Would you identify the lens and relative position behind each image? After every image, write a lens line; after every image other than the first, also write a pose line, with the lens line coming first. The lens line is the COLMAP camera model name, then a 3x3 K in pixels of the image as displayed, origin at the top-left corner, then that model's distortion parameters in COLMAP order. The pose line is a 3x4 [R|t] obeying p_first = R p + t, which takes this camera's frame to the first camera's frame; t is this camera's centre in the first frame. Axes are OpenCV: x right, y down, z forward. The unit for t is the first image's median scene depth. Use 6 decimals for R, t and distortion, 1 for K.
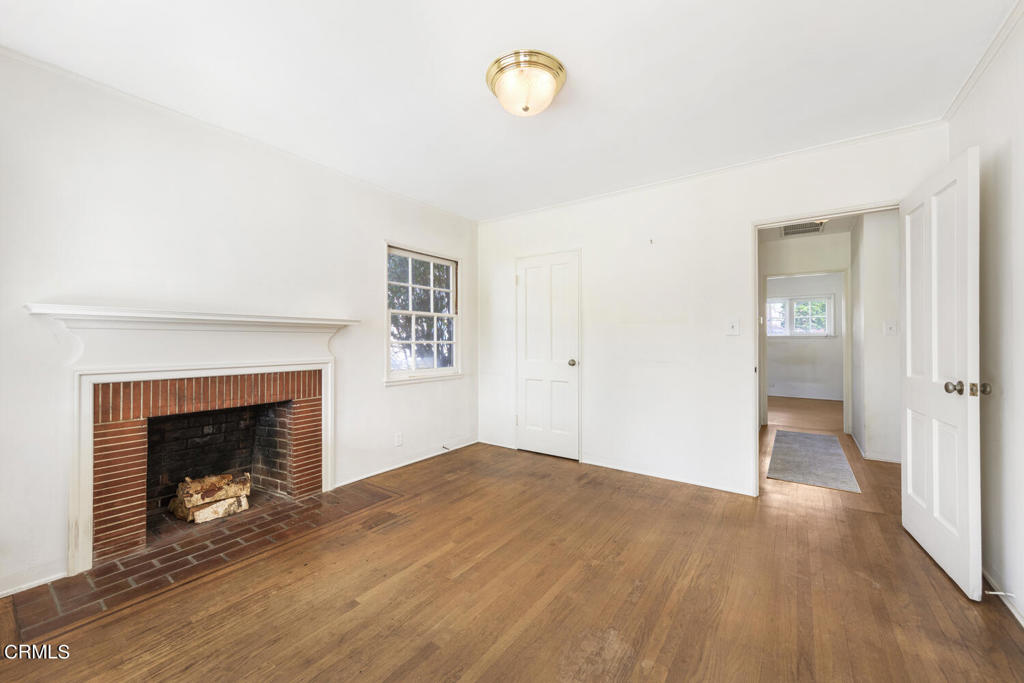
lens RADIAL K [[400.5, 0, 508.1], [0, 400.5, 340.4], [0, 0, 1]] dist [-0.000274, -0.000202]
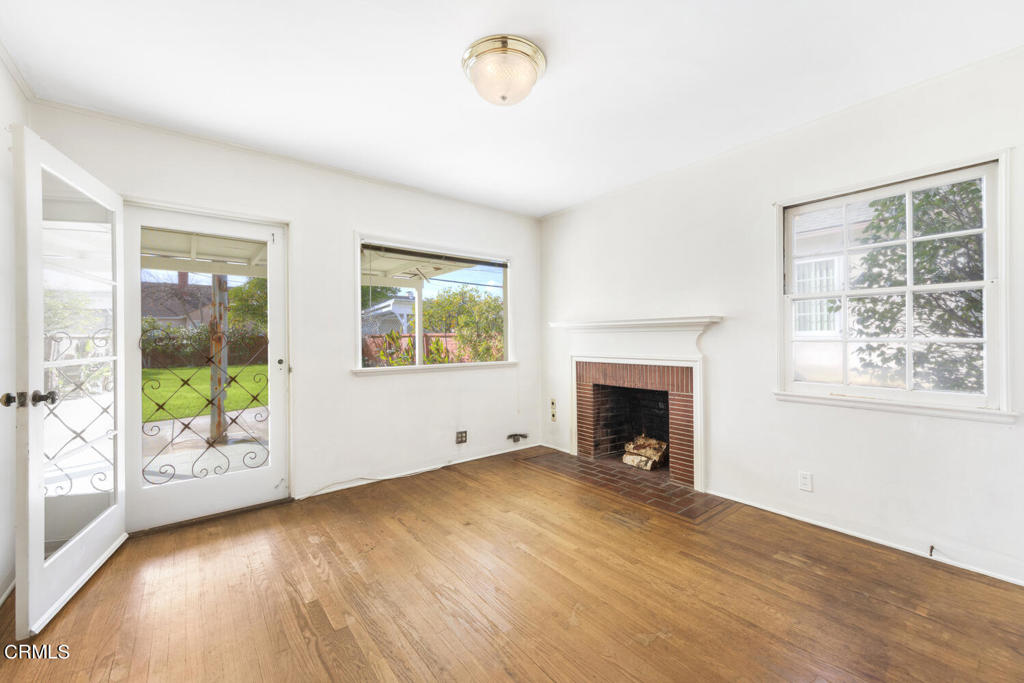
lens RADIAL K [[400.5, 0, 508.6], [0, 400.5, 338.8], [0, 0, 1]] dist [-0.000274, -0.000202]
pose [[-0.276017, 0.005278, -0.961138, 0.690817], [0.009285, 0.999953, 0.002825, -0.006442], [0.961108, -0.008144, -0.276053, 0.913419]]
